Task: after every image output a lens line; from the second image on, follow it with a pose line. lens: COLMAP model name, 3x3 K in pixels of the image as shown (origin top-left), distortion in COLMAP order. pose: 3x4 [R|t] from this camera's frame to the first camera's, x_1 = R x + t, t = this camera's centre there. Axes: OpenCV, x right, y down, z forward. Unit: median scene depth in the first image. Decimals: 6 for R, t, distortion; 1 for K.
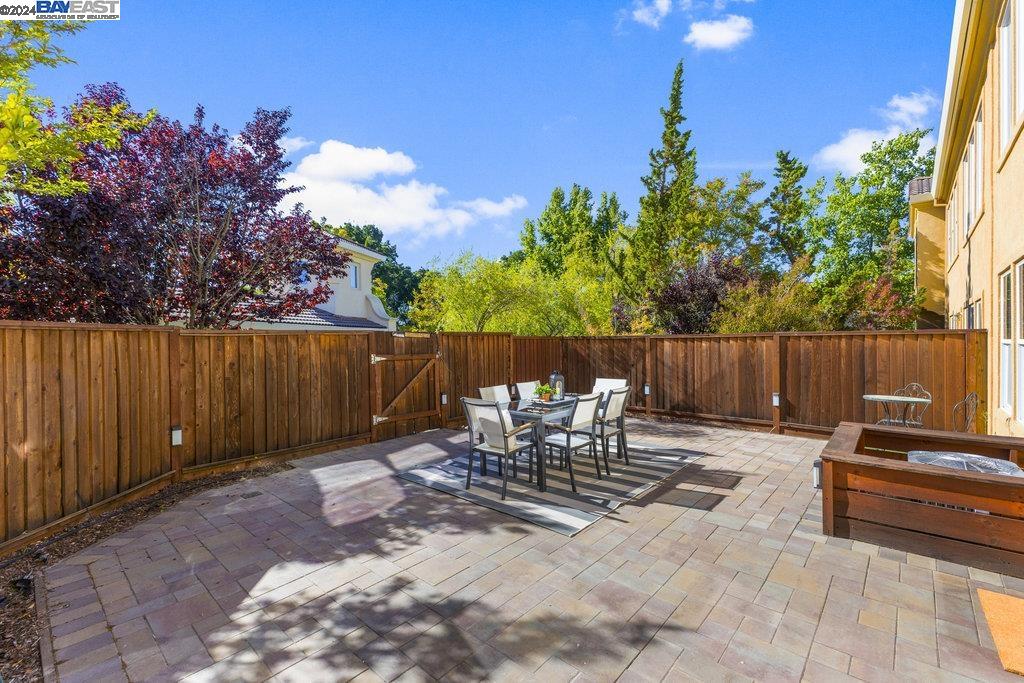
lens RADIAL K [[441.9, 0, 514.8], [0, 441.9, 344.4], [0, 0, 1]] dist [0.012637, -0.004791]
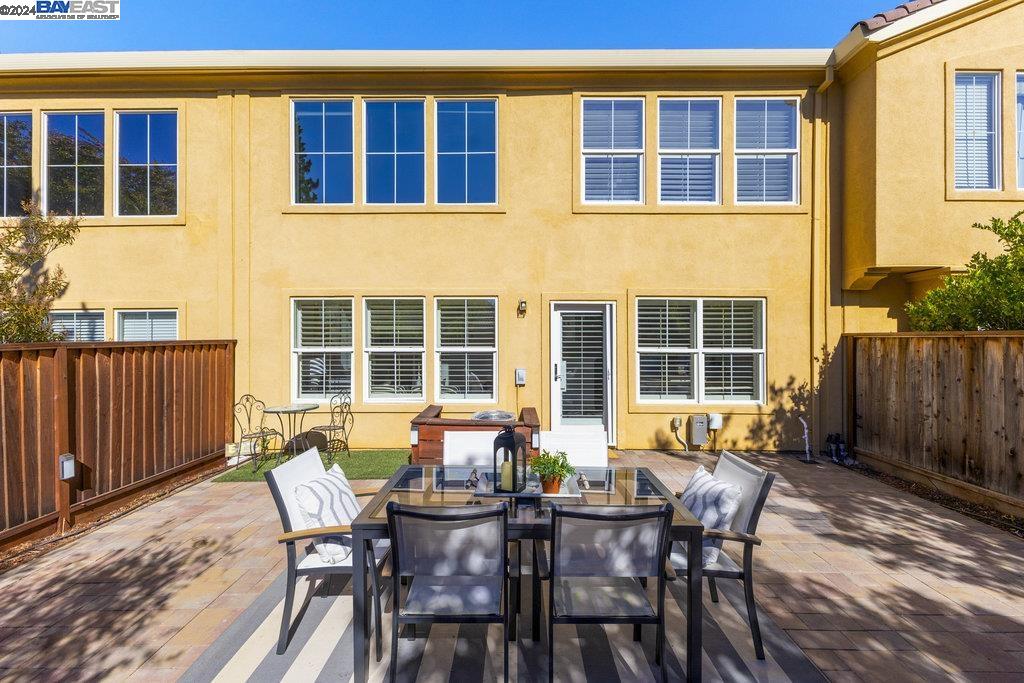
lens RADIAL K [[441.9, 0, 515.2], [0, 441.9, 339.7], [0, 0, 1]] dist [0.012637, -0.004791]
pose [[-0.665687, 0.010134, 0.746163, -0.500378], [0.010031, 0.999939, -0.004632, -0.063573], [-0.746164, 0.004402, -0.665748, 2.588228]]
